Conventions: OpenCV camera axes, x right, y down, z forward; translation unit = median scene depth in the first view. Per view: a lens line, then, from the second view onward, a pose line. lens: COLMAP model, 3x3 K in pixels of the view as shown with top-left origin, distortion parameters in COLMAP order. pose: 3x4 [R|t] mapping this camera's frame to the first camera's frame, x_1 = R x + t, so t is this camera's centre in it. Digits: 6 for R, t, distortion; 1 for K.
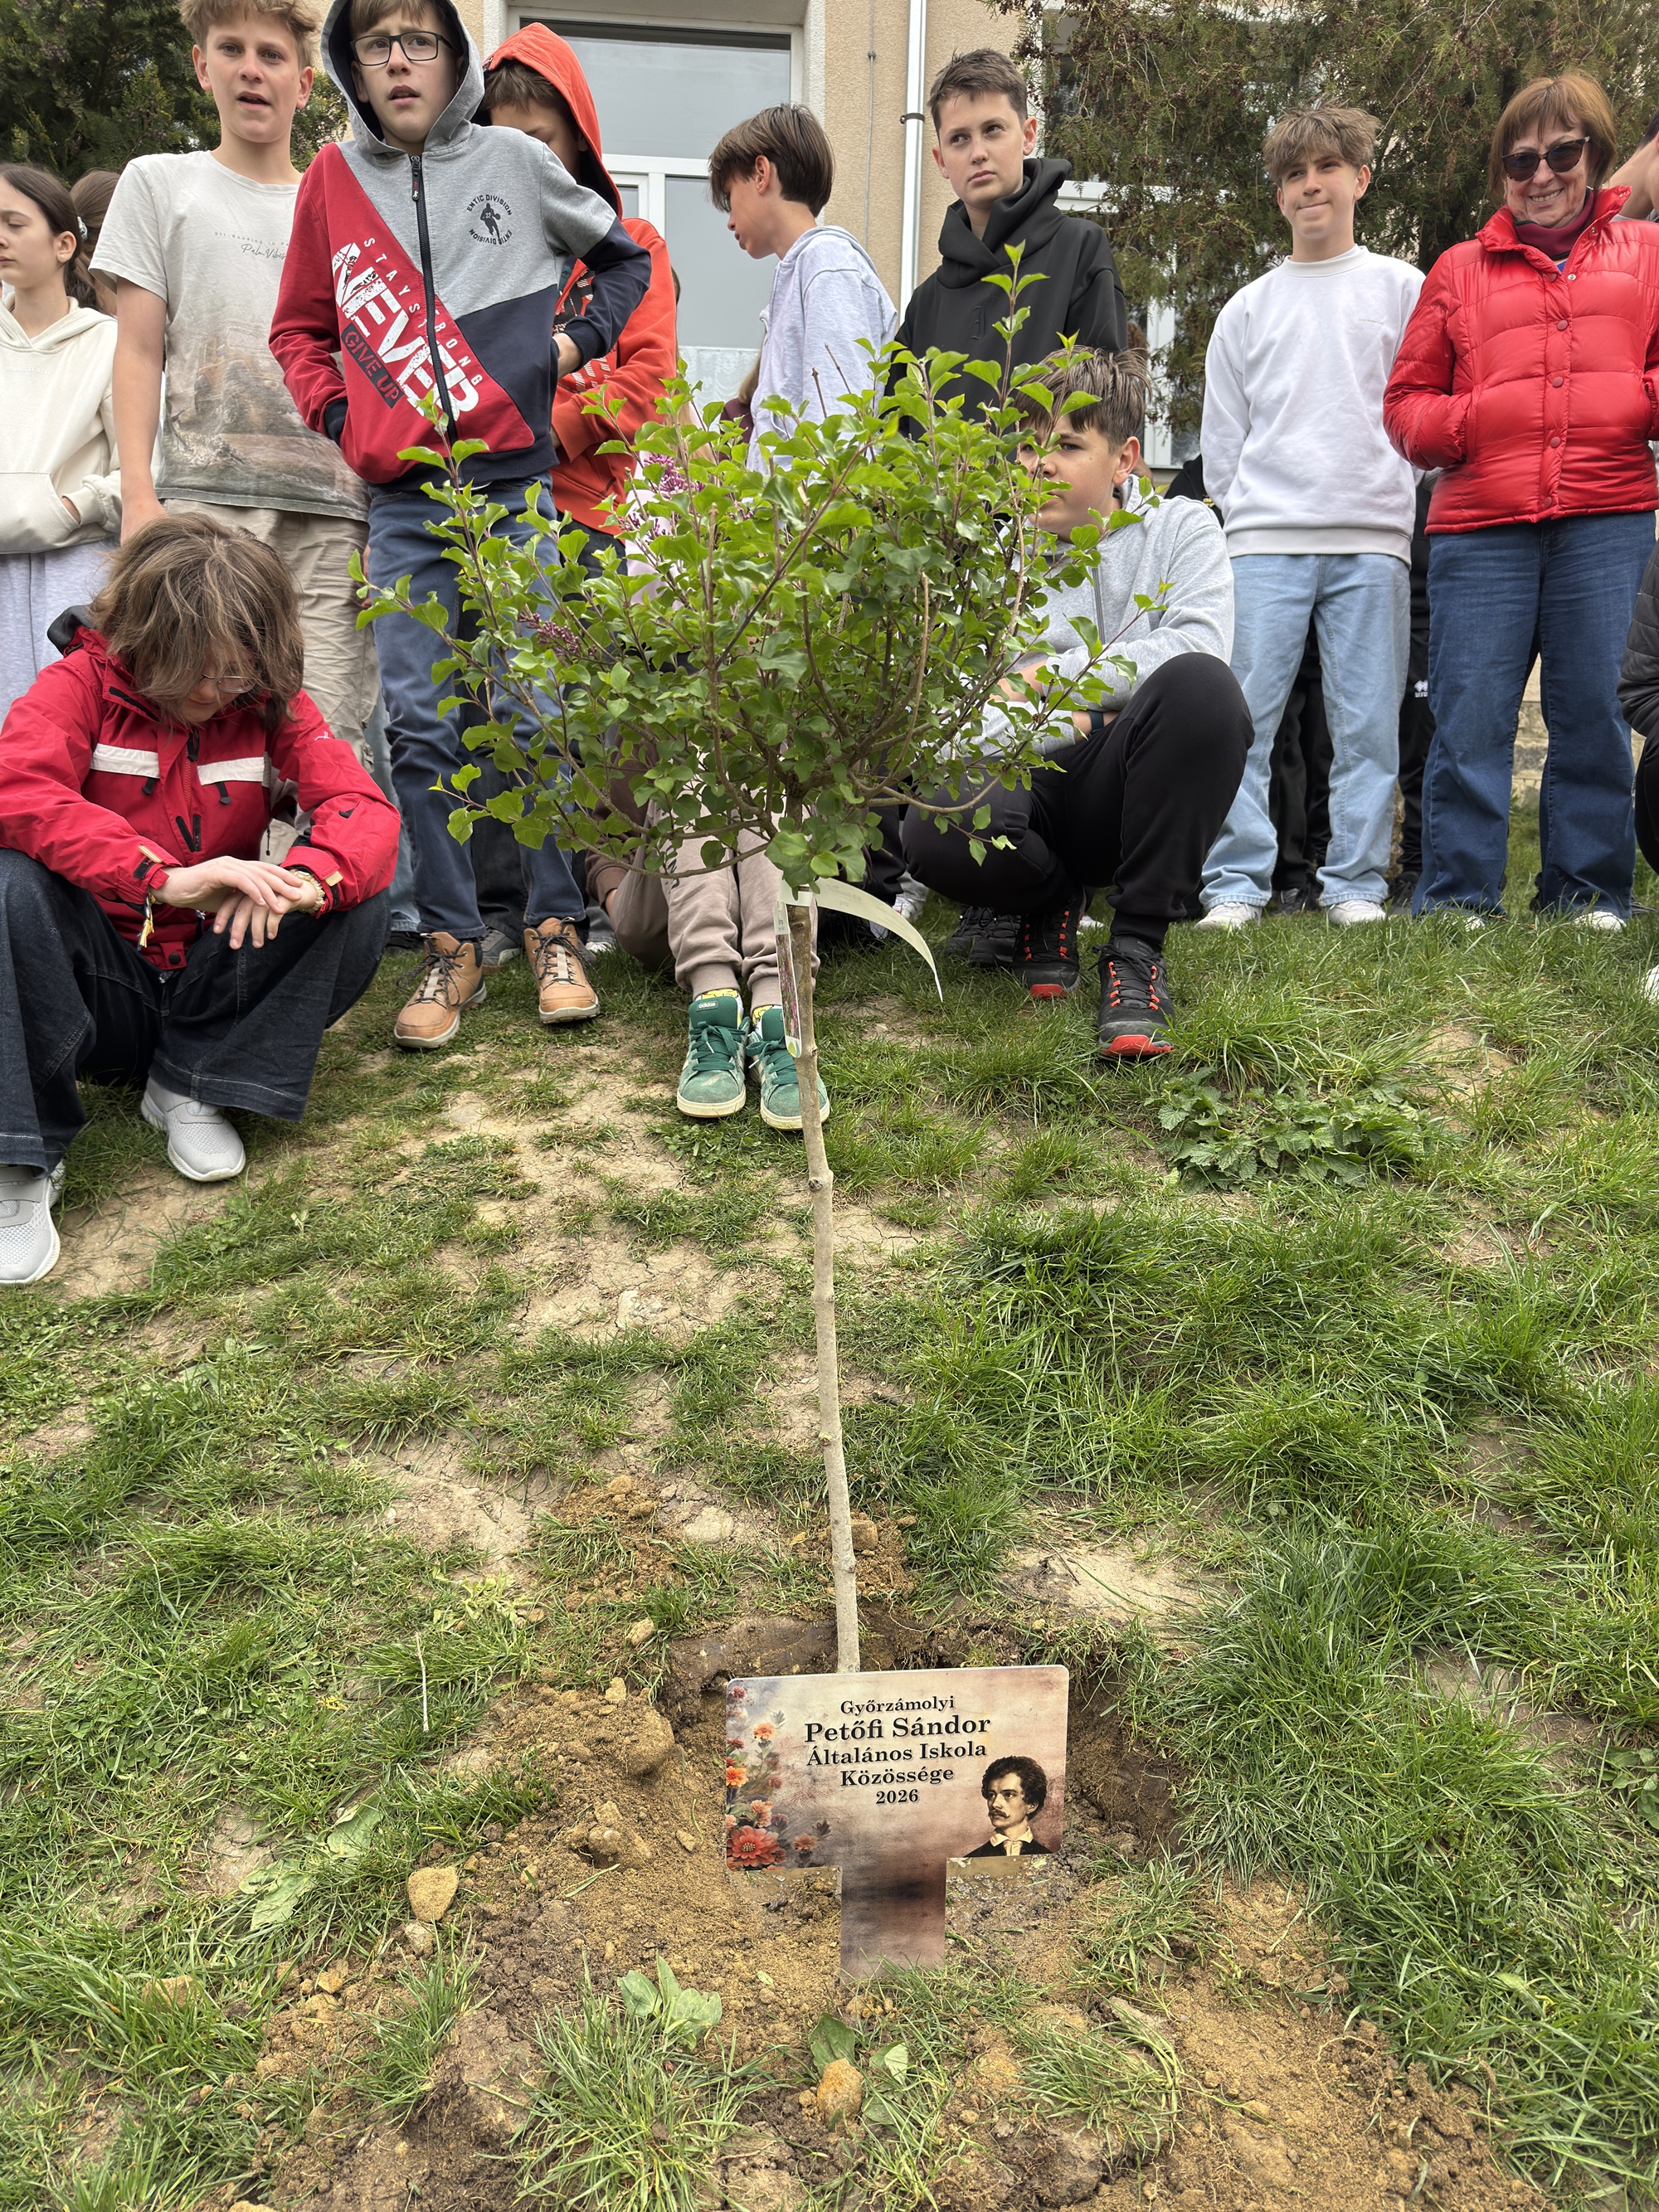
lens RADIAL K [[1577.8, 0, 826.1], [0, 1577.8, 1105.9], [0, 0, 1]] dist [0.002012, -0.002394]
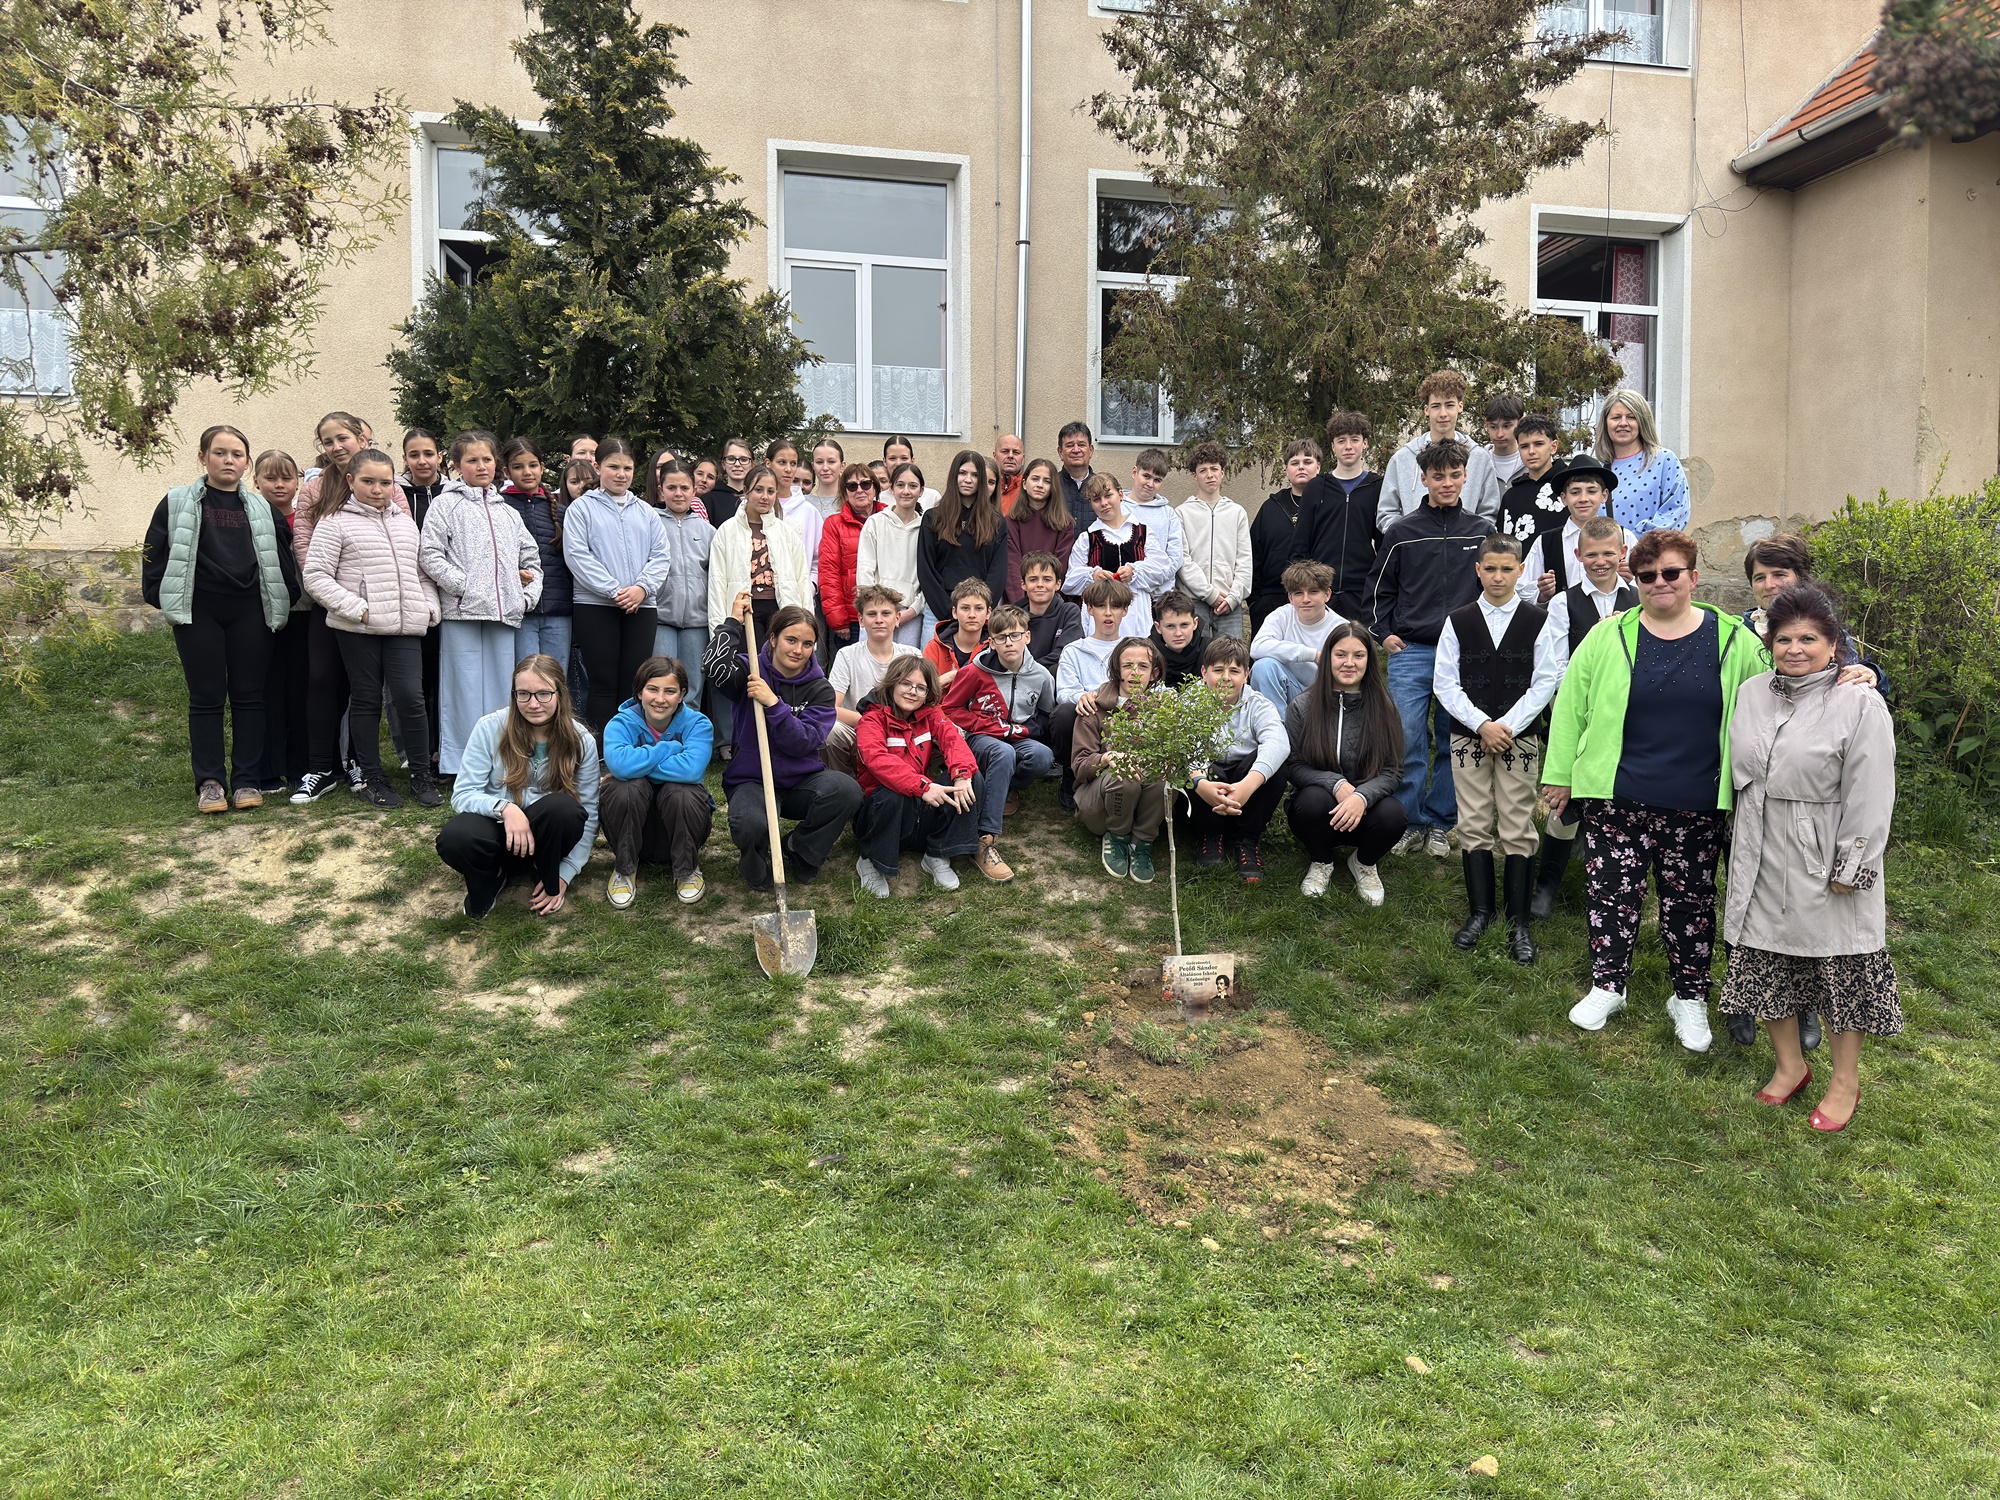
lens RADIAL K [[1426.5, 0, 1001.7], [0, 1426.5, 749.2], [0, 0, 1]] dist [0.002012, -0.002394]
pose [[0.992333, -0.009076, 0.123258, -0.719379], [0.015763, 0.998449, -0.053388, -0.017763], [-0.122582, 0.054921, 0.990938, -2.146412]]
